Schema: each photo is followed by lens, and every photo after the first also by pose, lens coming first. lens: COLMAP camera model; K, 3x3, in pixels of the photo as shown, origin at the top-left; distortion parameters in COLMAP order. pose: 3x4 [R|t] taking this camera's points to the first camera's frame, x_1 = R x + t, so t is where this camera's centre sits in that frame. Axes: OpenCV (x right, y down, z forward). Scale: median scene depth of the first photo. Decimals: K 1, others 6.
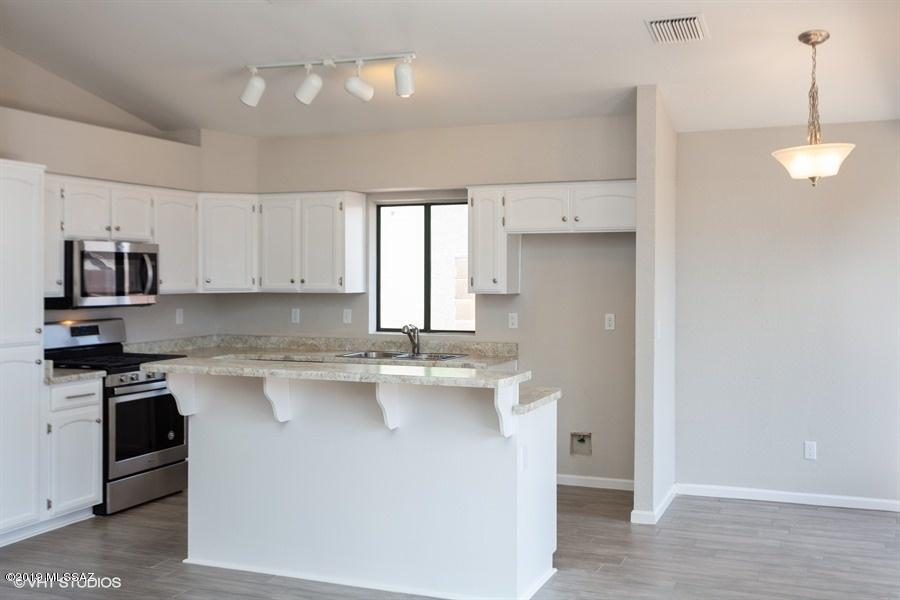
lens RADIAL K [[940.2, 0, 468.5], [0, 940.2, 277.3], [0, 0, 1]] dist [0.004955, 0.000000]
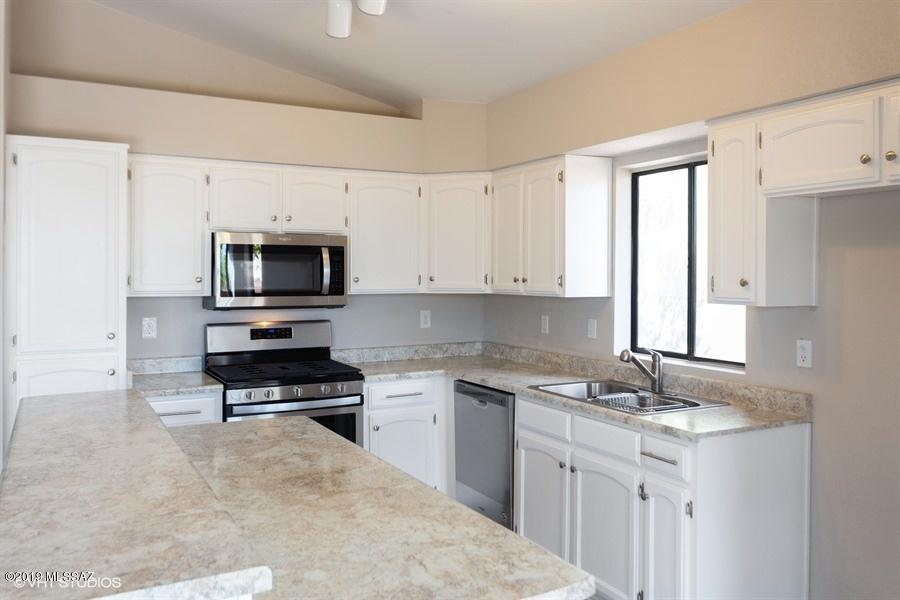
lens RADIAL K [[752.6, 0, 453.2], [0, 752.6, 268.4], [0, 0, 1]] dist [0.011691, 0.005238]
pose [[0.770036, -0.001521, -0.637999, 0.173282], [-0.003747, 0.999969, -0.006906, -0.001111], [0.637990, 0.007709, 0.770006, 0.514684]]
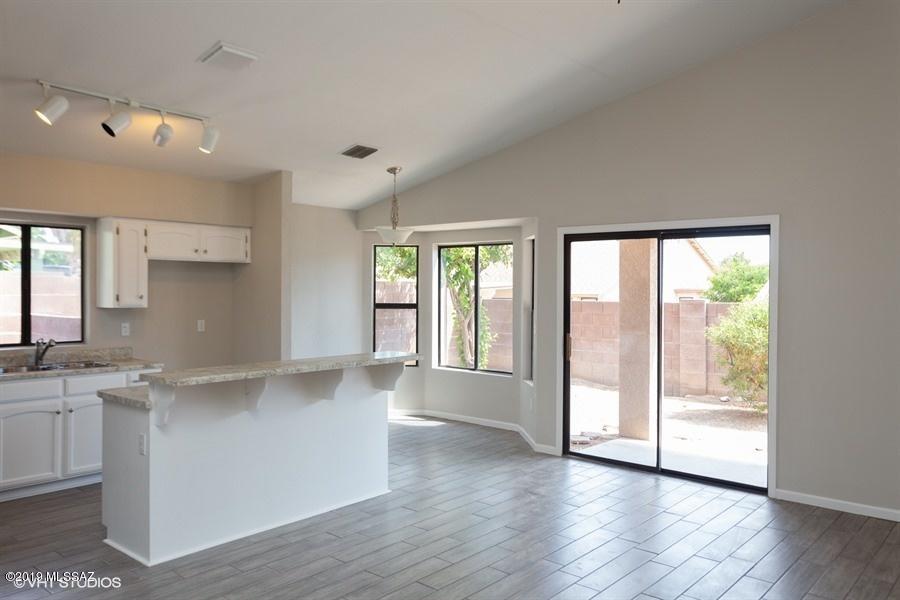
lens RADIAL K [[687.3, 0, 449.3], [0, 687.3, 301.2], [0, 0, 1]] dist [0.014457, -0.002832]
pose [[0.318134, -0.013677, 0.947947, -0.664803], [-0.003739, 0.999870, 0.015681, -0.006344], [-0.948039, -0.008533, 0.318041, 0.313845]]
